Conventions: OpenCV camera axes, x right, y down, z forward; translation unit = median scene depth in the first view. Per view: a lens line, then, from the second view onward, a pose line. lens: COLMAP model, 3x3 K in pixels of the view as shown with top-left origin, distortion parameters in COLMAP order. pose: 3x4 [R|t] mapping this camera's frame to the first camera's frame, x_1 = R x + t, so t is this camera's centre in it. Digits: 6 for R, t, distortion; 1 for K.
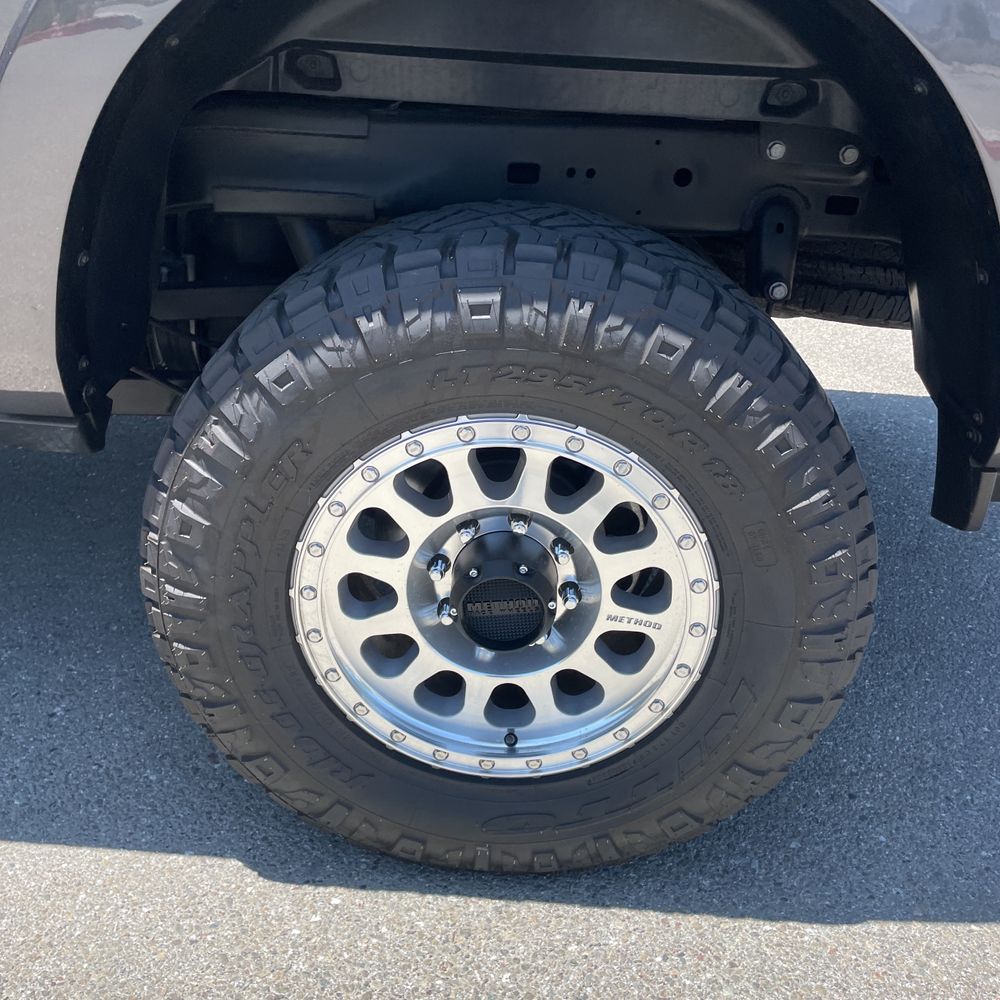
lens RADIAL K [[1011.0, 0, 486.4], [0, 1011.0, 477.0], [0, 0, 1]] dist [0.103008, -0.167713]
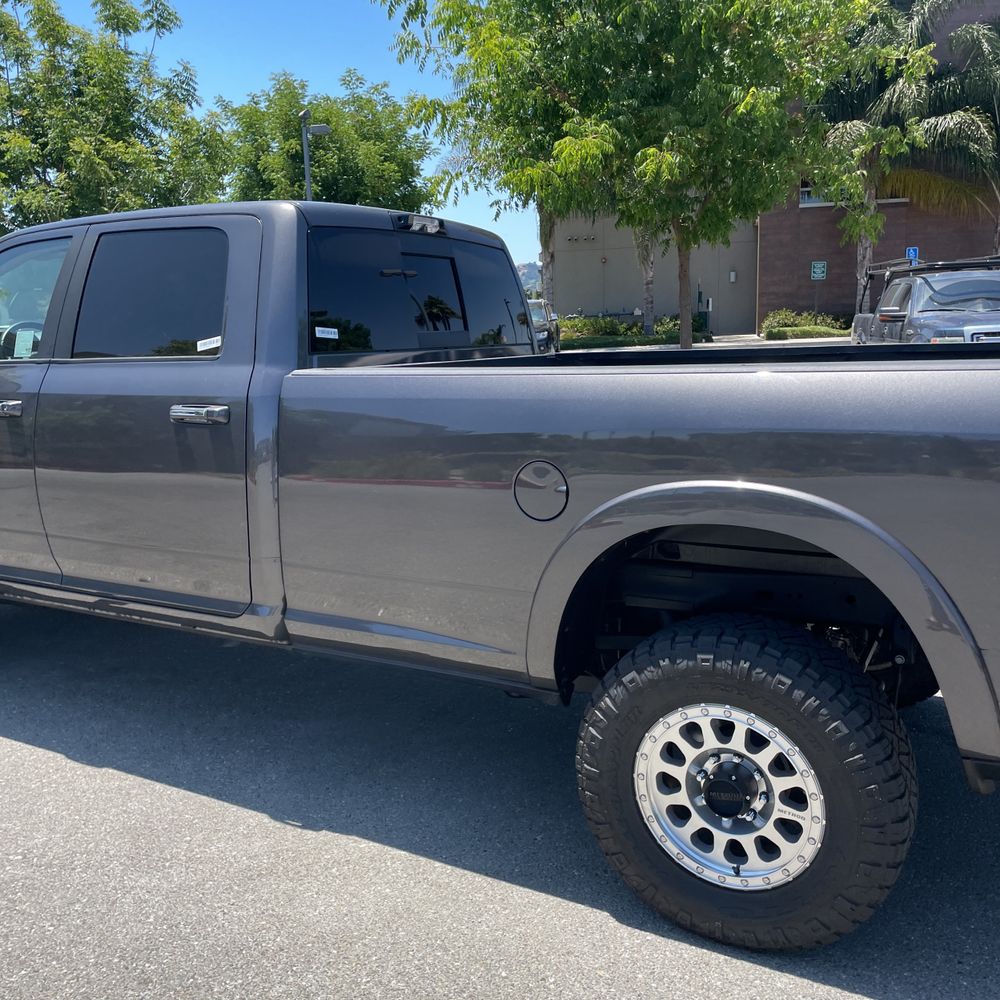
lens RADIAL K [[1005.4, 0, 500.0], [0, 1005.4, 500.0], [0, 0, 1]] dist [0.115457, -0.167193]
pose [[0.890722, 0.004315, -0.454528, 0.572163], [-0.126571, 0.962761, -0.238897, 0.098861], [0.436571, 0.270320, 0.858099, -1.261736]]
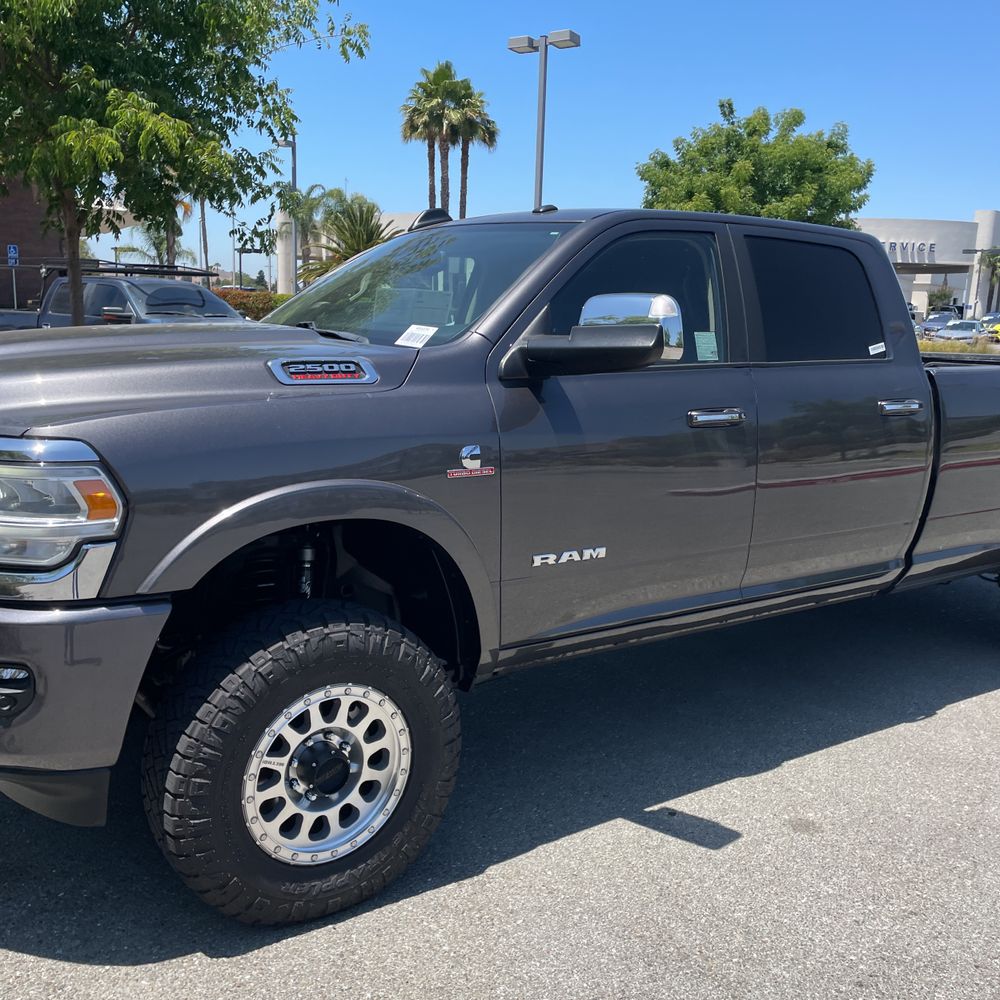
lens RADIAL K [[1045.7, 0, 500.0], [0, 1045.7, 500.0], [0, 0, 1]] dist [0.153268, -0.329716]
pose [[0.768487, -0.143723, 0.623516, -4.652700], [0.277681, 0.952816, -0.122616, -0.337789], [-0.576473, 0.267367, 0.772136, -1.149027]]
